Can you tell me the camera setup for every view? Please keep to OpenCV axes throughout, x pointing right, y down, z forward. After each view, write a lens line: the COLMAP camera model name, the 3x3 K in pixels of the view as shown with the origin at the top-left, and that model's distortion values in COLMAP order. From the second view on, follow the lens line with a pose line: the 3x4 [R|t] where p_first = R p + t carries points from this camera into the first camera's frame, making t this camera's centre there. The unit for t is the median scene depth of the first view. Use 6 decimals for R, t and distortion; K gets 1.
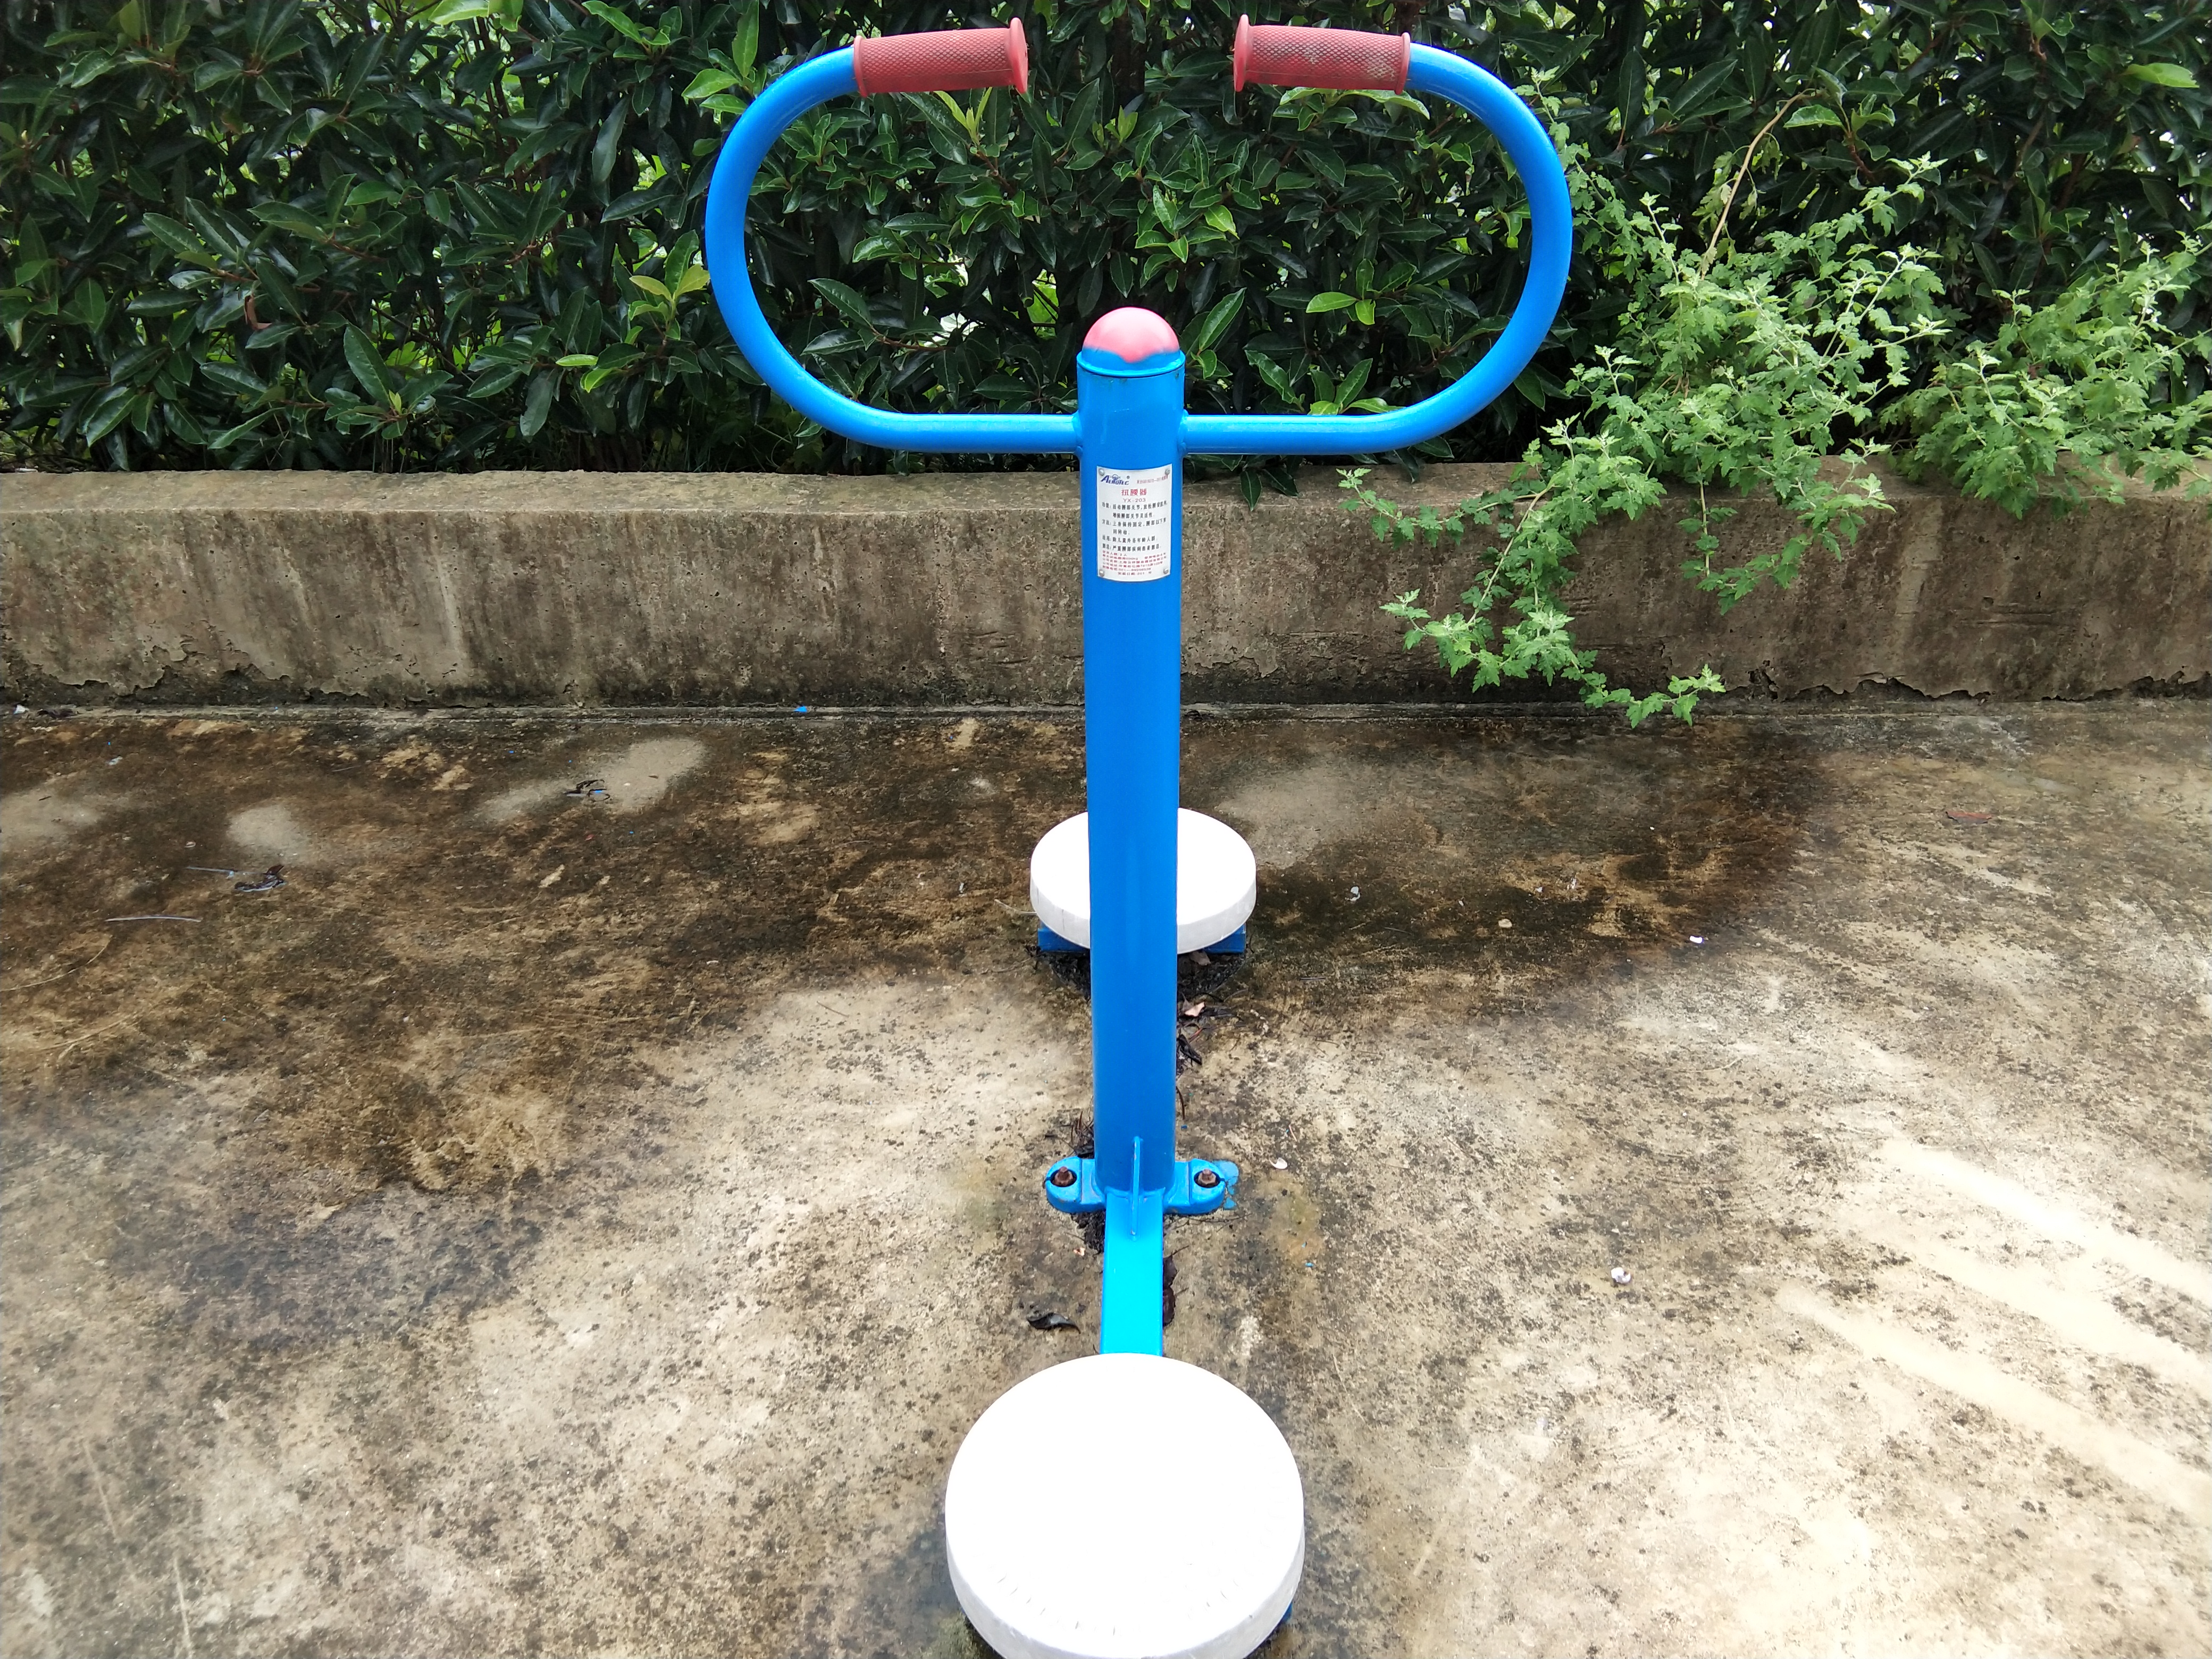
lens RADIAL K [[1773.7, 0, 1106.8], [0, 1773.7, 823.4], [0, 0, 1]] dist [0.041189, -0.057733]
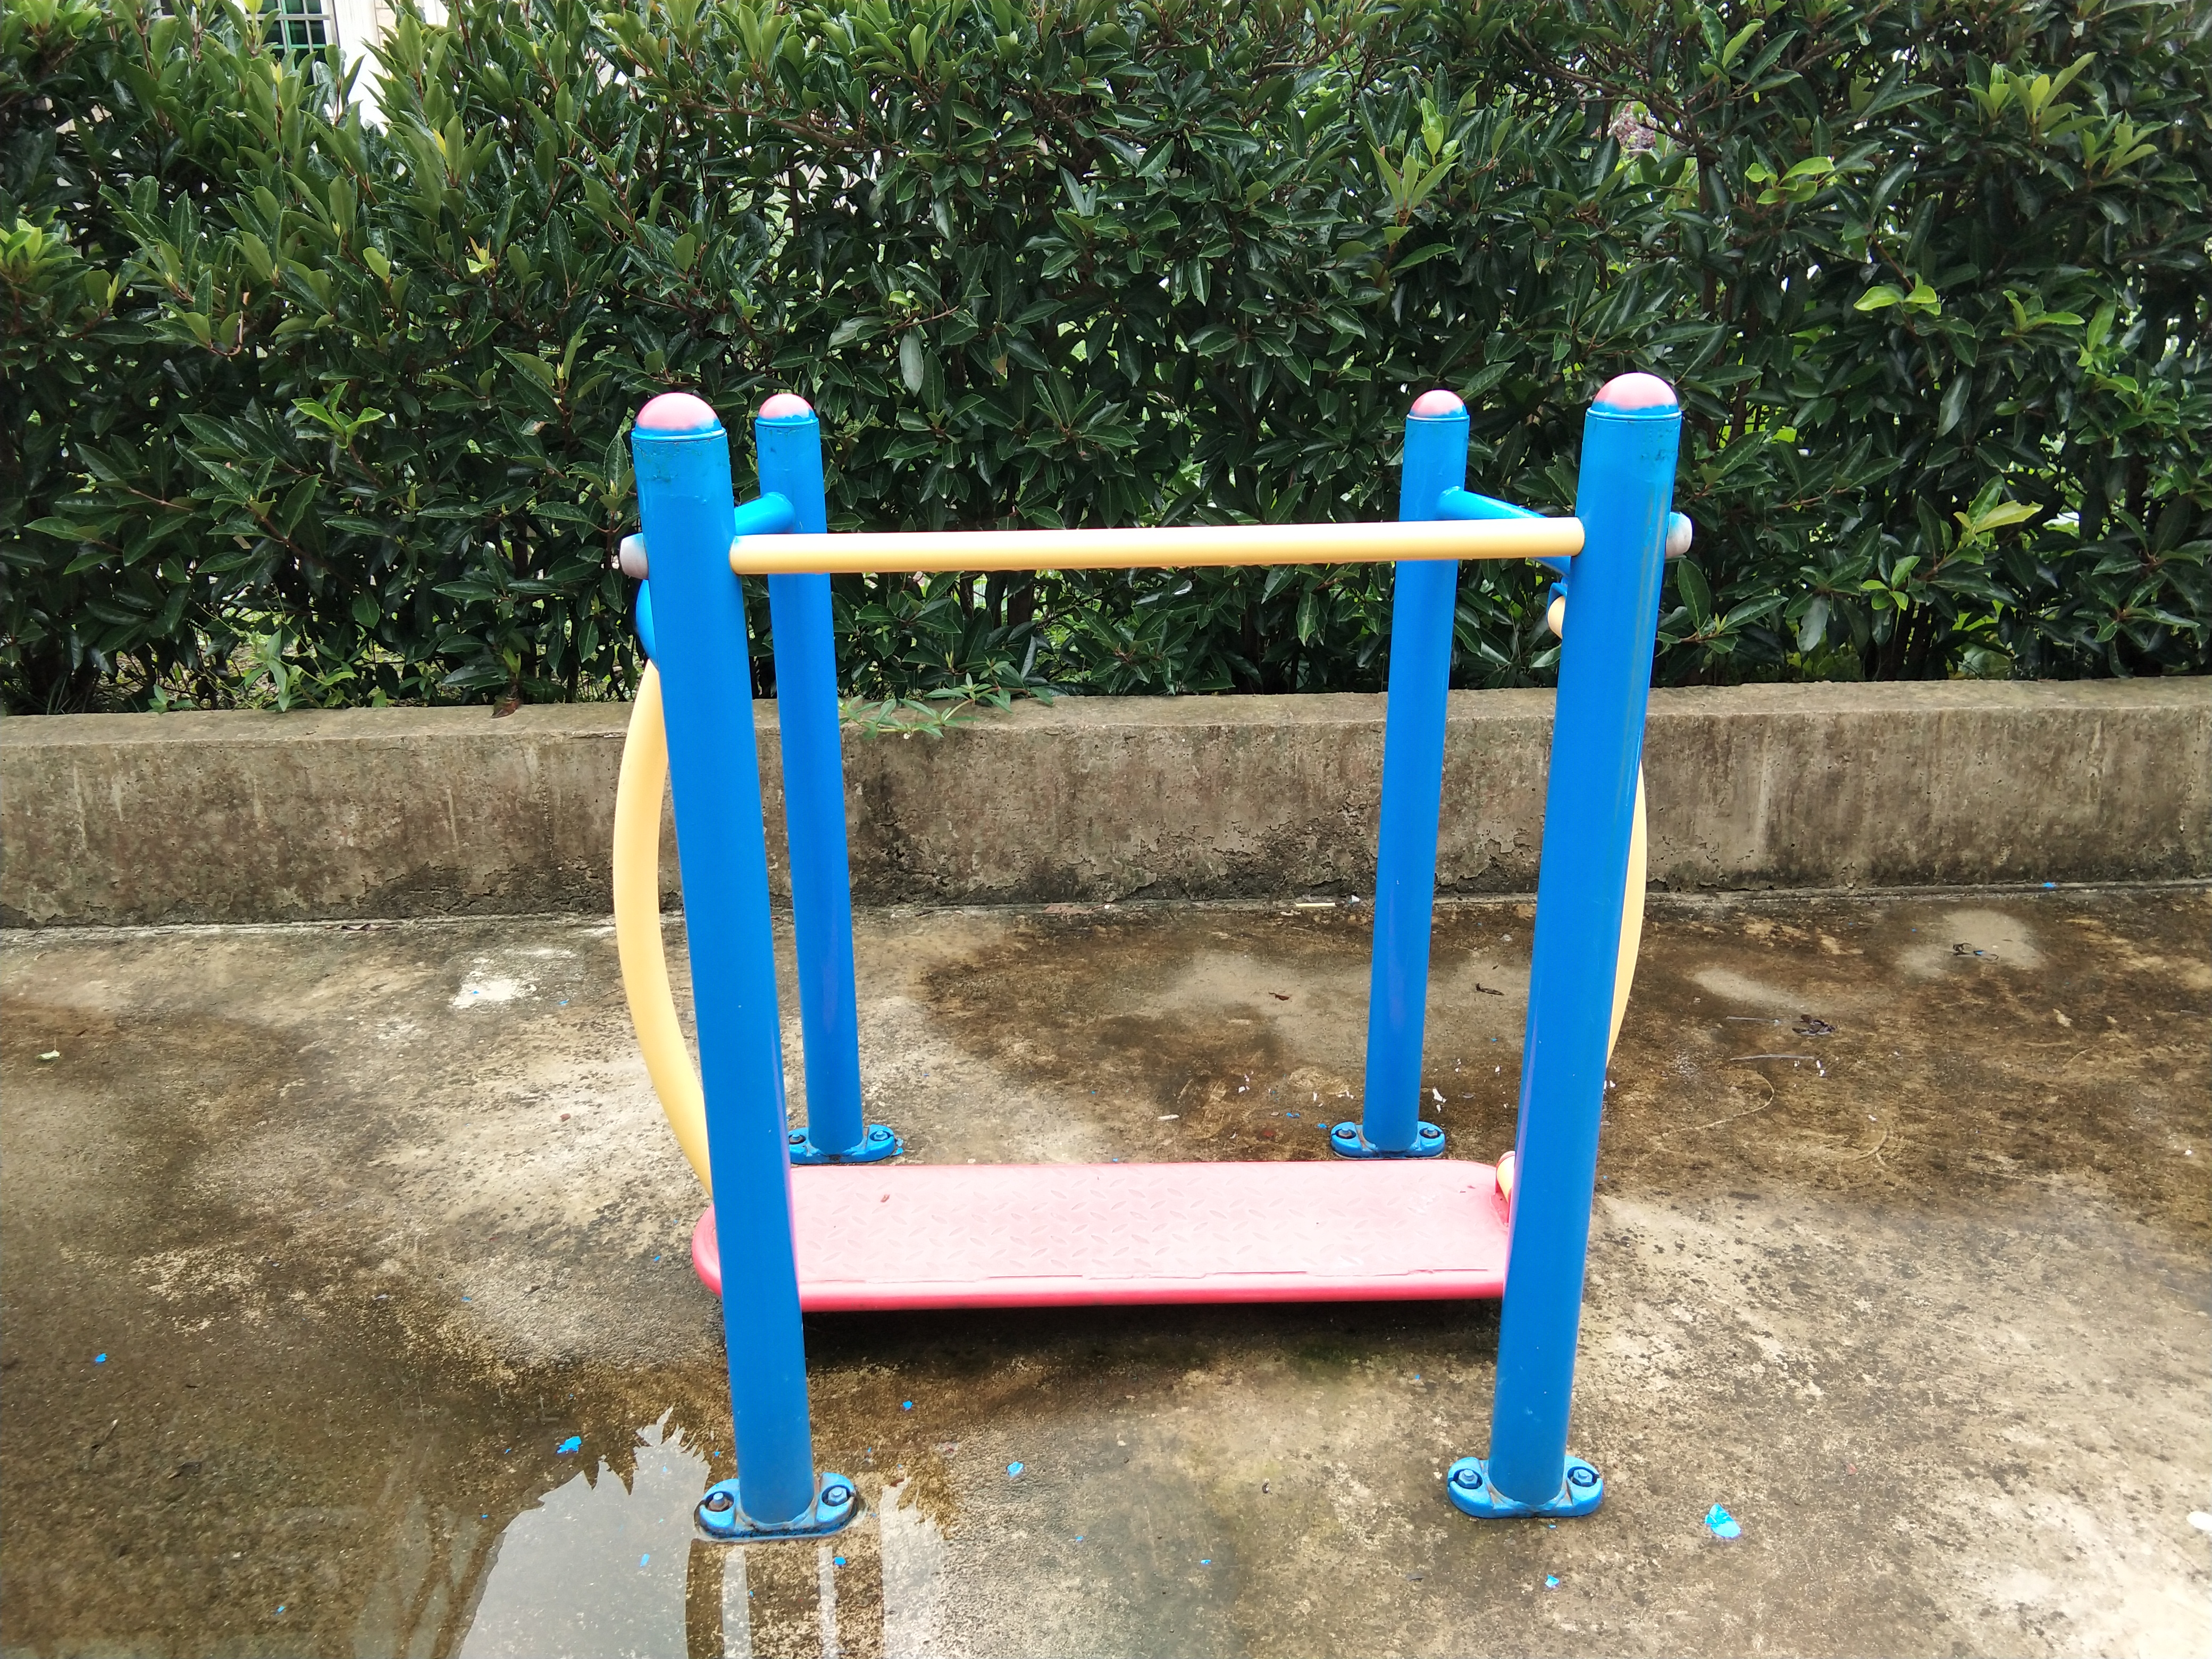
lens RADIAL K [[1773.7, 0, 1108.1], [0, 1773.7, 840.6], [0, 0, 1]] dist [0.041189, -0.057733]
pose [[0.999585, -0.020286, 0.020456, -0.806335], [0.023152, 0.988207, -0.151364, 0.065669], [-0.017144, 0.151775, 0.988266, -0.100759]]
